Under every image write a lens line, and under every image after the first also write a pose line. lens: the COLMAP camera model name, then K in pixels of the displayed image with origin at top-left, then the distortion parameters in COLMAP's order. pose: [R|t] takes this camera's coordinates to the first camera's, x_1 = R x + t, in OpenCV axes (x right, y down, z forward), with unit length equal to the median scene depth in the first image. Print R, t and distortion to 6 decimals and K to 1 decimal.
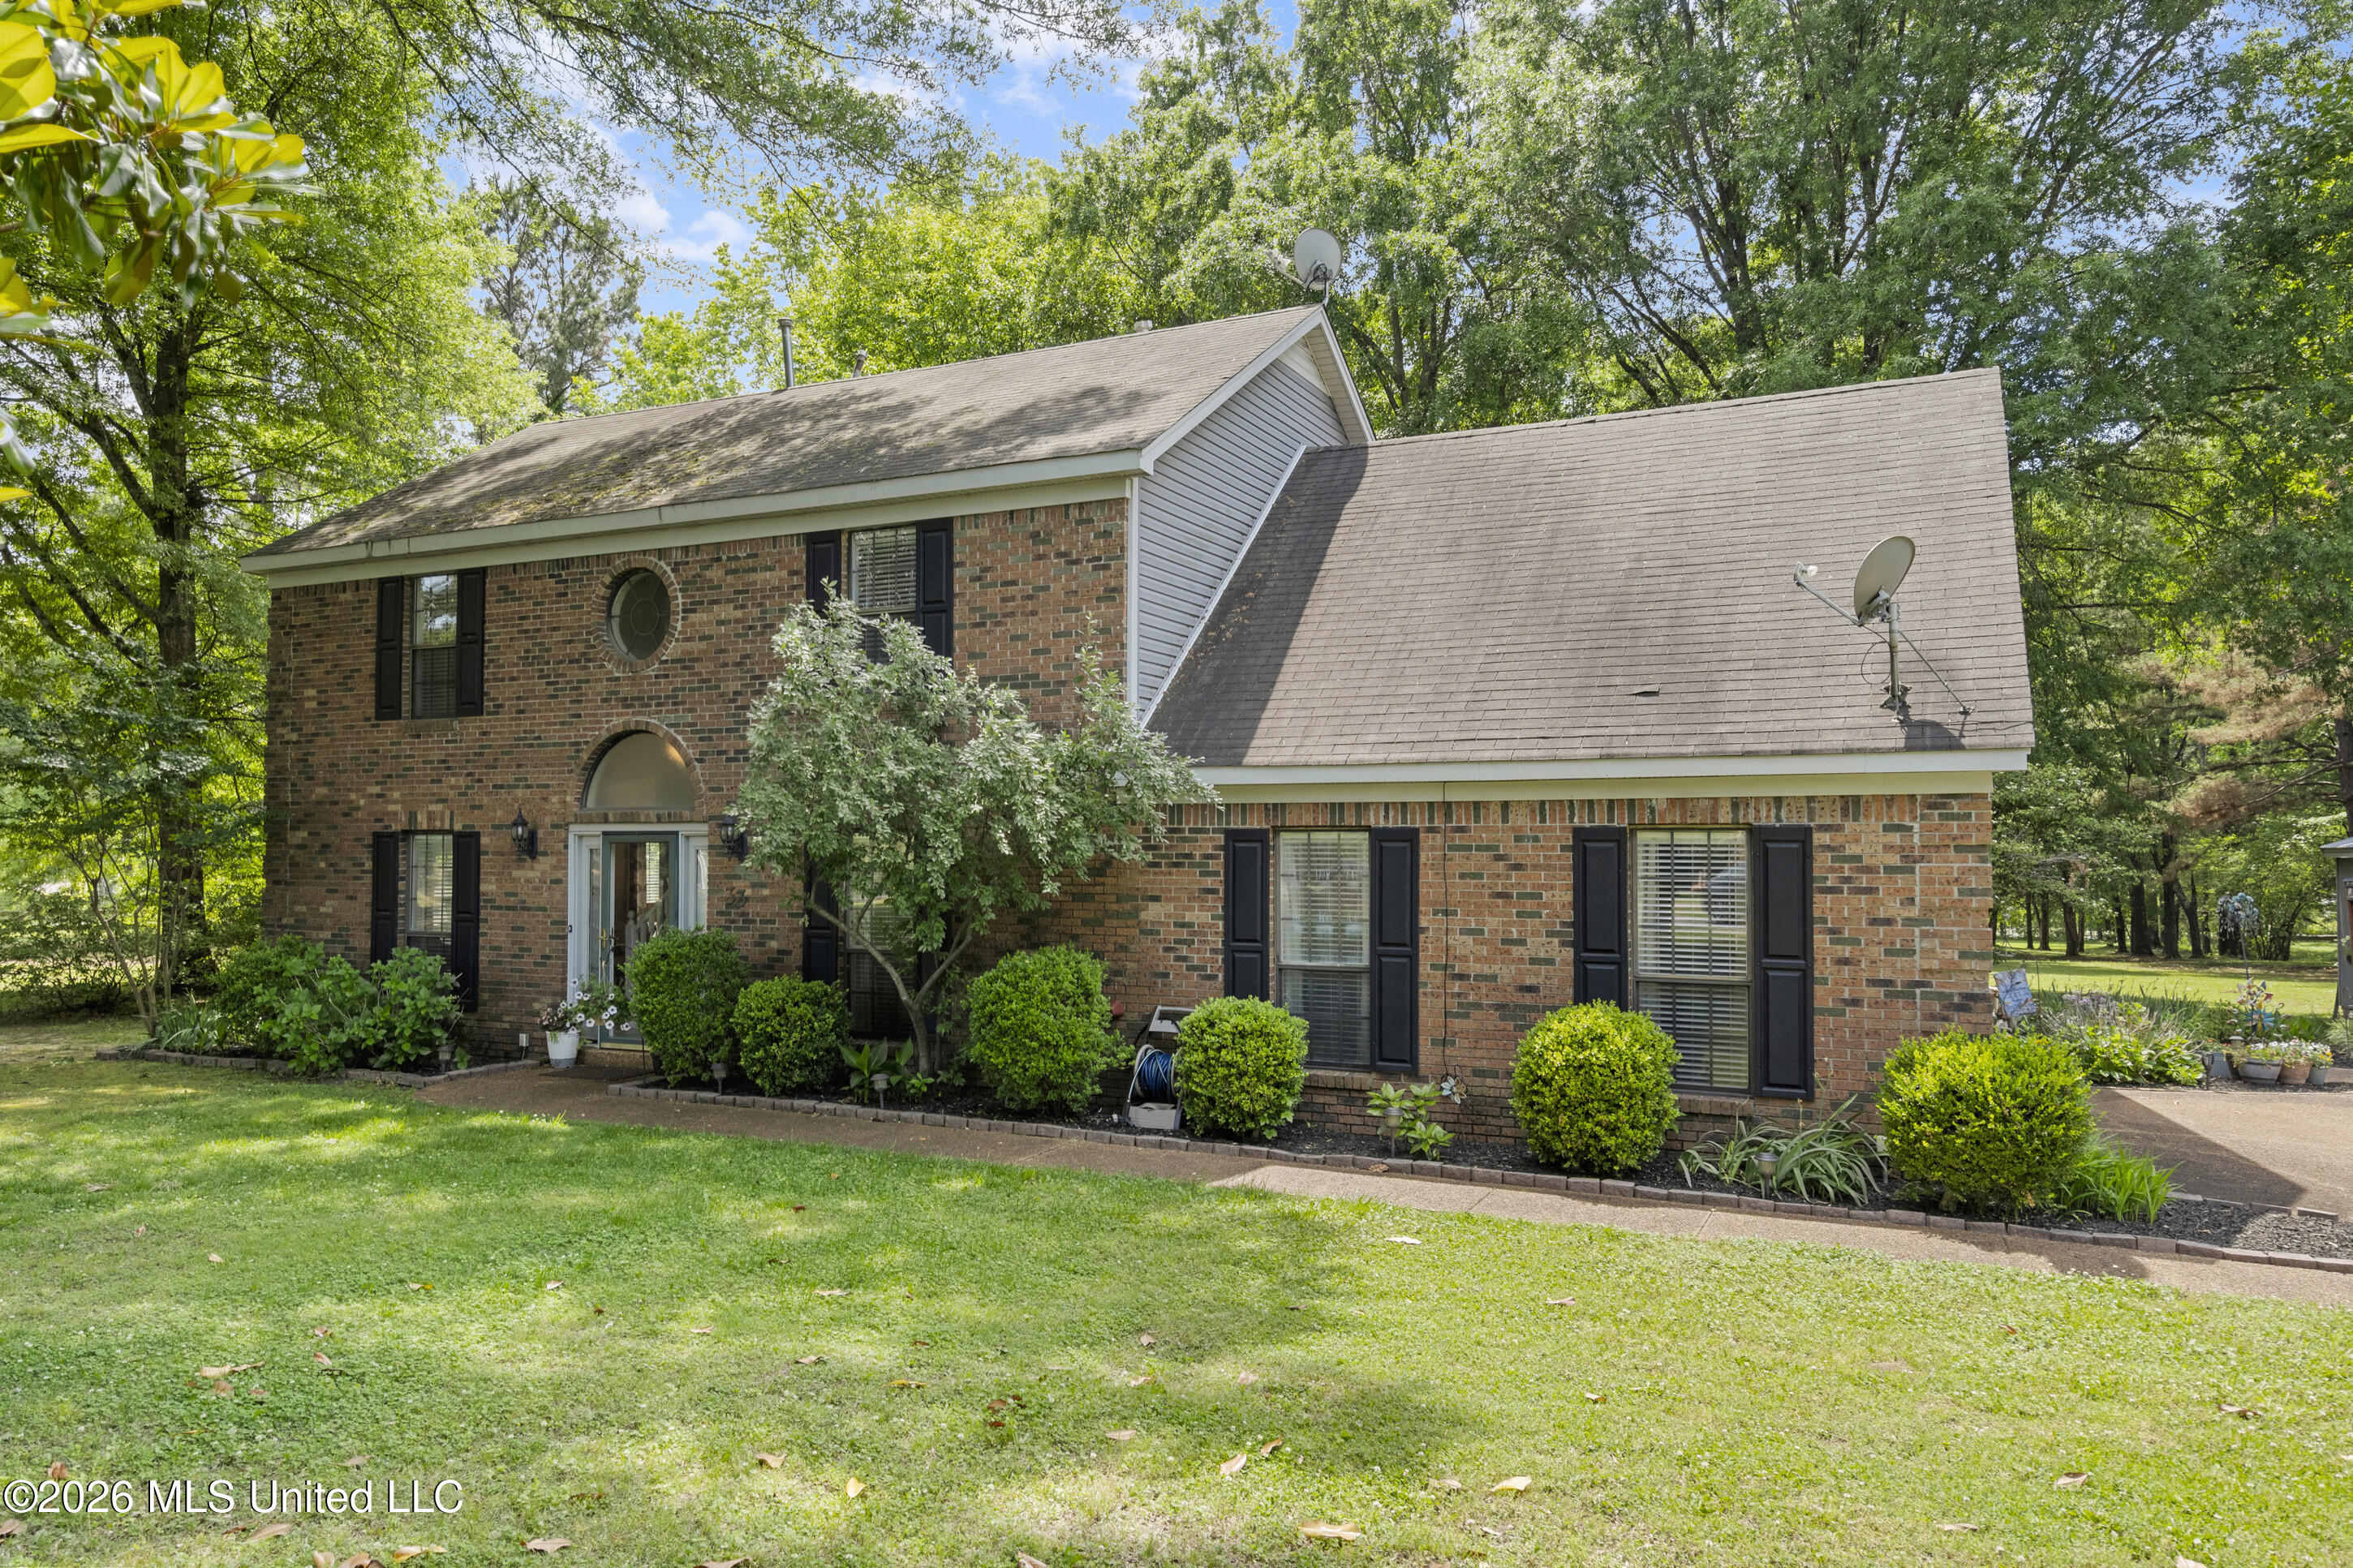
lens RADIAL K [[1610.5, 0, 1174.6], [0, 1610.5, 788.0], [0, 0, 1]] dist [-0.012661, -0.000682]
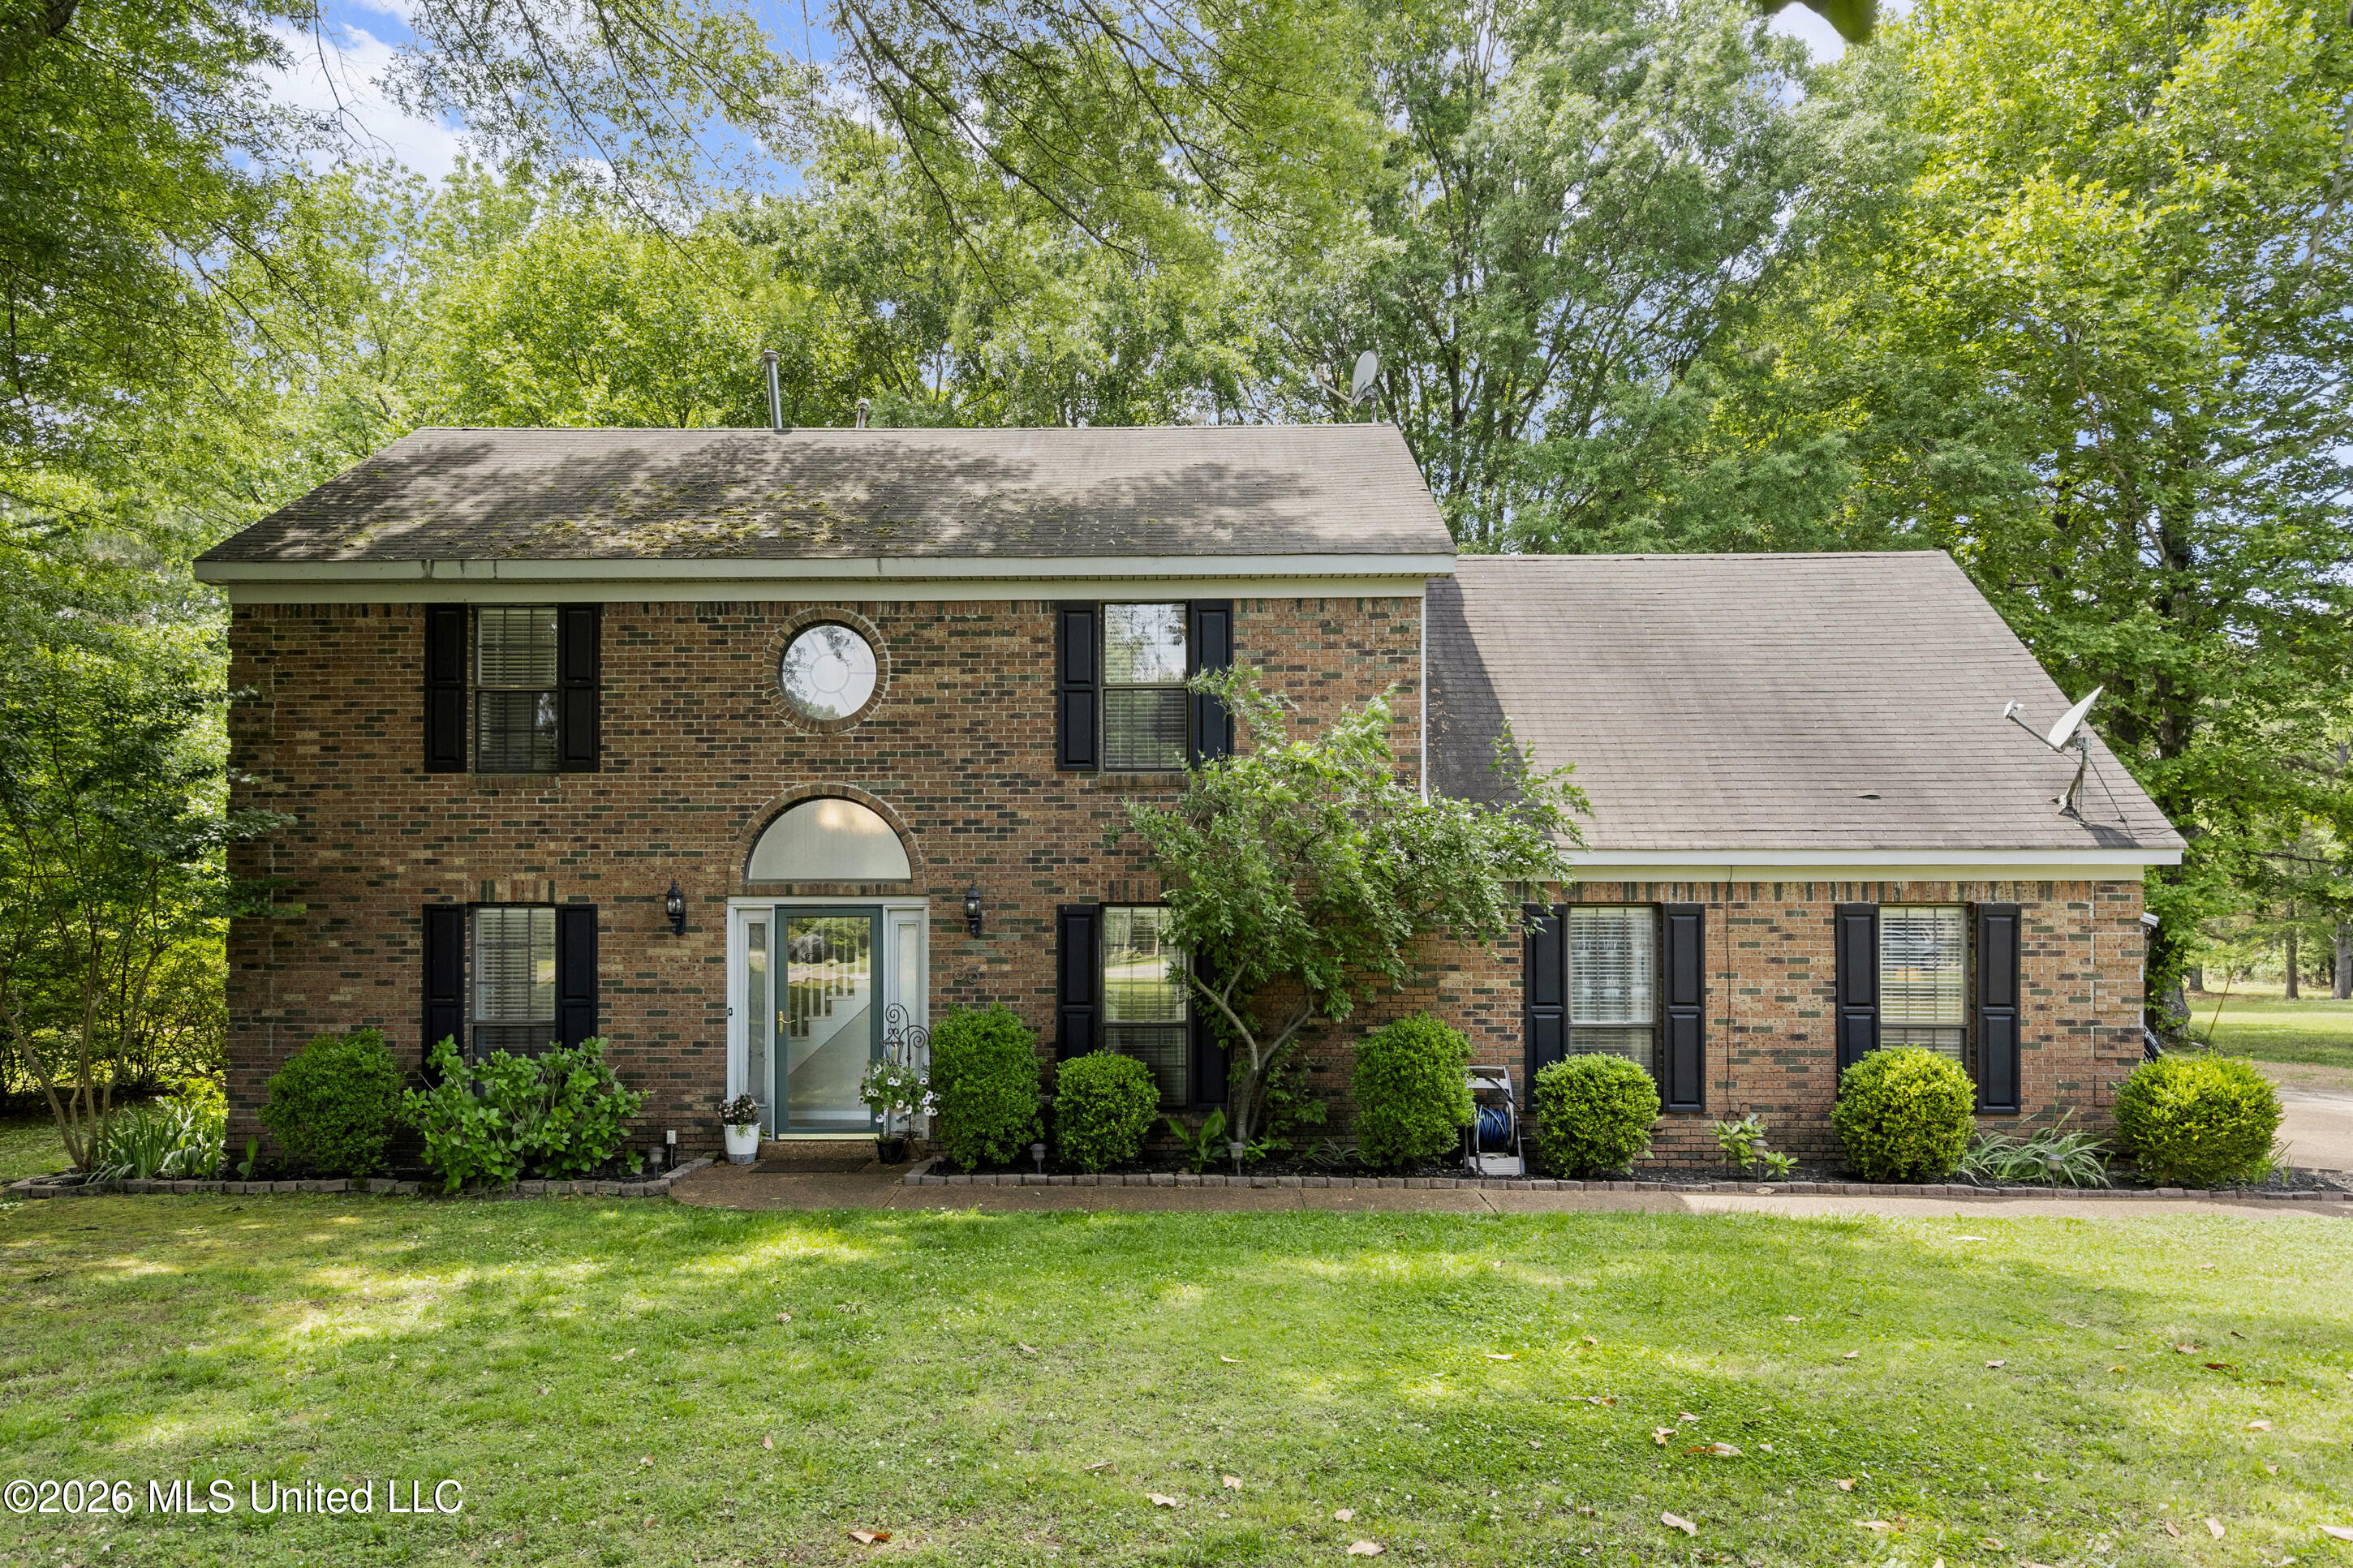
lens RADIAL K [[1552.6, 0, 1172.3], [0, 1552.6, 900.9], [0, 0, 1]] dist [-0.006869, 0.000382]
pose [[0.908308, 0.003954, 0.418284, -0.675975], [-0.014100, 0.999677, 0.021167, 0.003701], [-0.418065, -0.025124, 0.908070, 0.132284]]
